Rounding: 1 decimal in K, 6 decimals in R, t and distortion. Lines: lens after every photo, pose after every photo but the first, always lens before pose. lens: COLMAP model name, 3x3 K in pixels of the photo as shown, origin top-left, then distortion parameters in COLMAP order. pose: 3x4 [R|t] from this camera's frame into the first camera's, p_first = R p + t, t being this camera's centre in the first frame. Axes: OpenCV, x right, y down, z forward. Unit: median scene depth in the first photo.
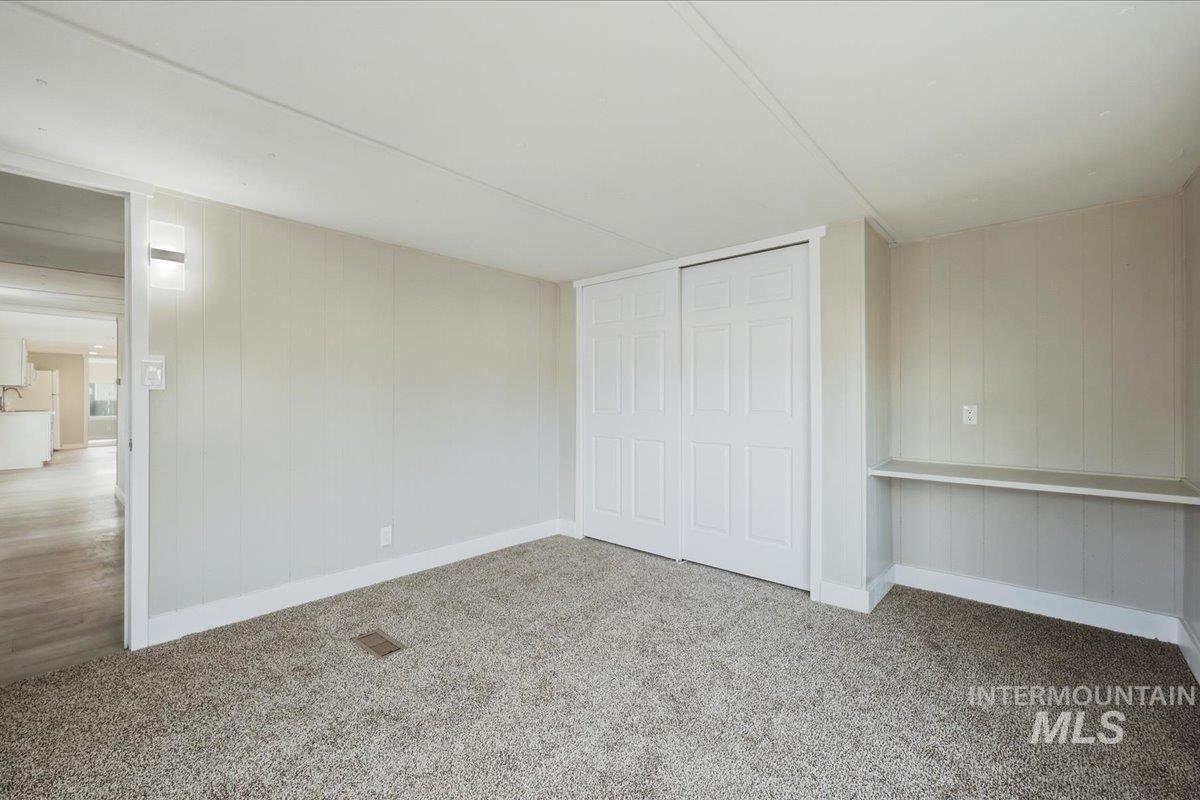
lens RADIAL K [[489.1, 0, 586.9], [0, 489.1, 394.8], [0, 0, 1]] dist [0.002185, -0.000787]
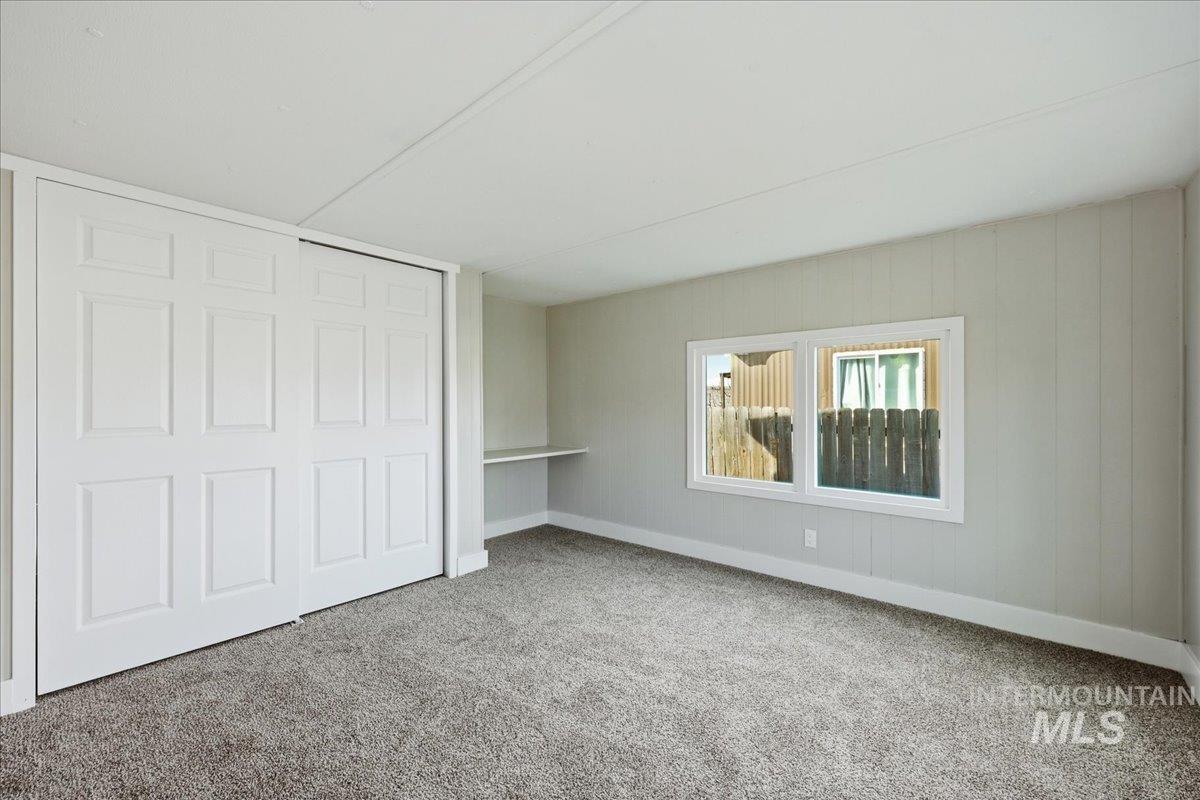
lens RADIAL K [[489.1, 0, 588.8], [0, 489.1, 402.5], [0, 0, 1]] dist [0.002185, -0.000787]
pose [[-0.010484, 0.007213, 0.999919, -0.722477], [-0.001869, 0.999972, -0.007233, 0.003561], [-0.999943, -0.001944, -0.010471, 0.680739]]
